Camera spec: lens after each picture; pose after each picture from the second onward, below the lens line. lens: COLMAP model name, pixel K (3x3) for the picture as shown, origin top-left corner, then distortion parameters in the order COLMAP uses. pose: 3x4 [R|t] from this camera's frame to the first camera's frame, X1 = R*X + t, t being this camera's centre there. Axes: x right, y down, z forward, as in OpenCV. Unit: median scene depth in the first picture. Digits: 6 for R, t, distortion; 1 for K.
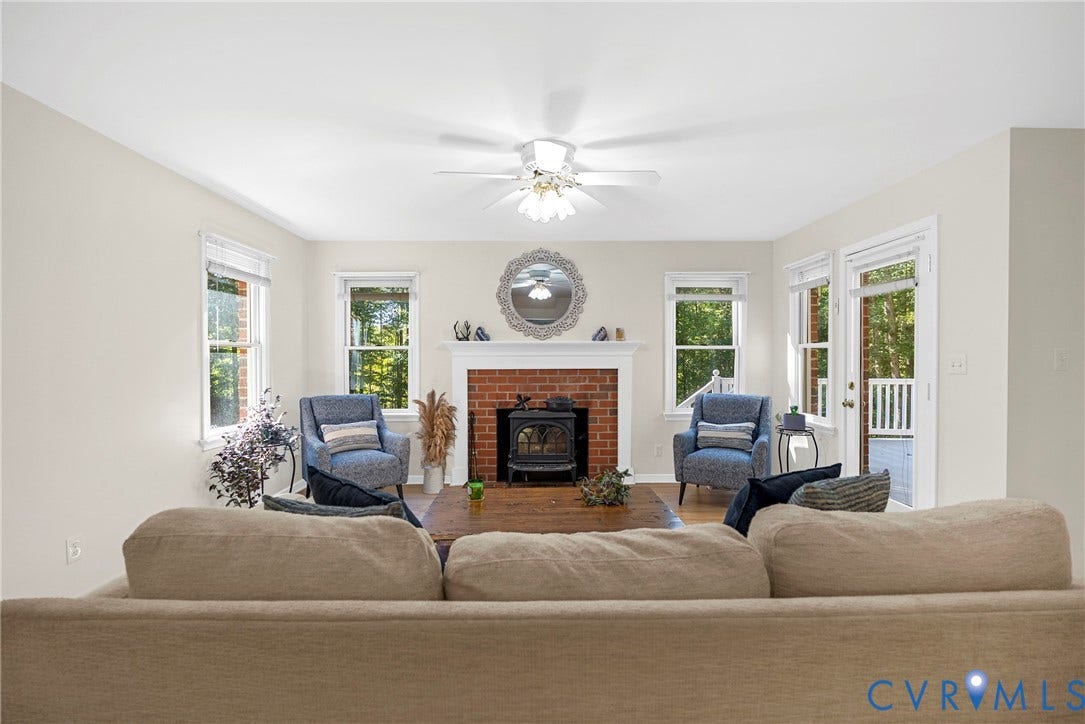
lens RADIAL K [[475.8, 0, 537.0], [0, 475.8, 362.7], [0, 0, 1]] dist [-0.001795, 0.000108]
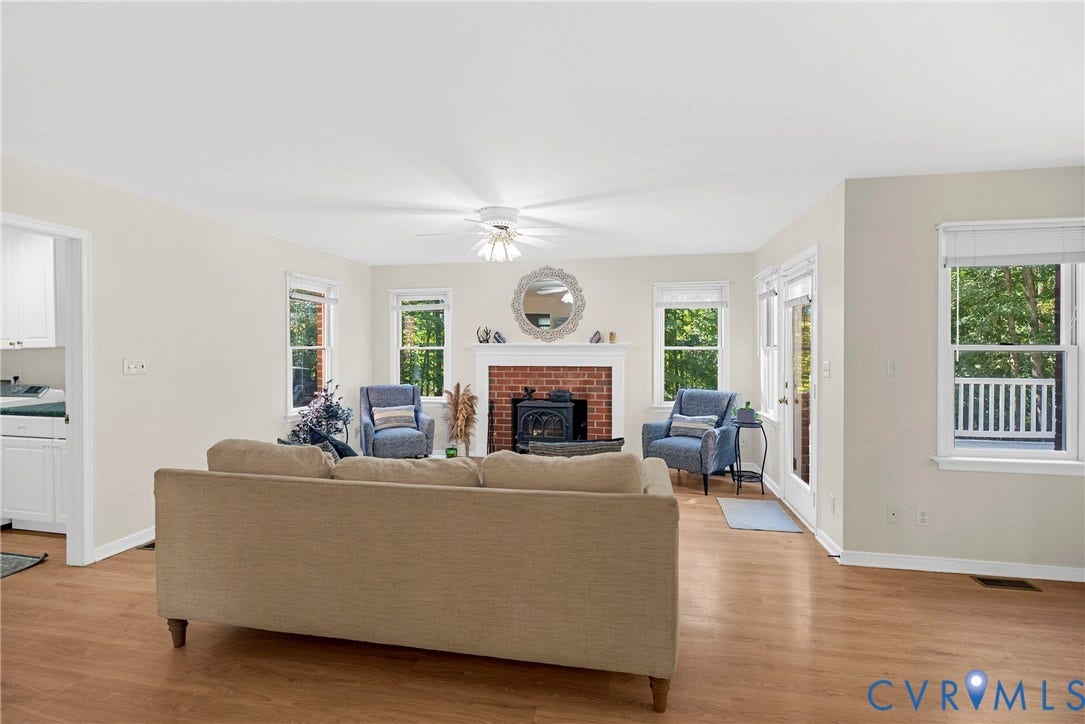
lens RADIAL K [[487.5, 0, 546.2], [0, 487.5, 355.6], [0, 0, 1]] dist [-0.002313, -0.000105]
pose [[0.979369, 0.003859, -0.202041, 0.257121], [-0.002591, 0.999975, 0.006539, -0.022035], [0.202062, -0.005880, 0.979355, -0.207349]]
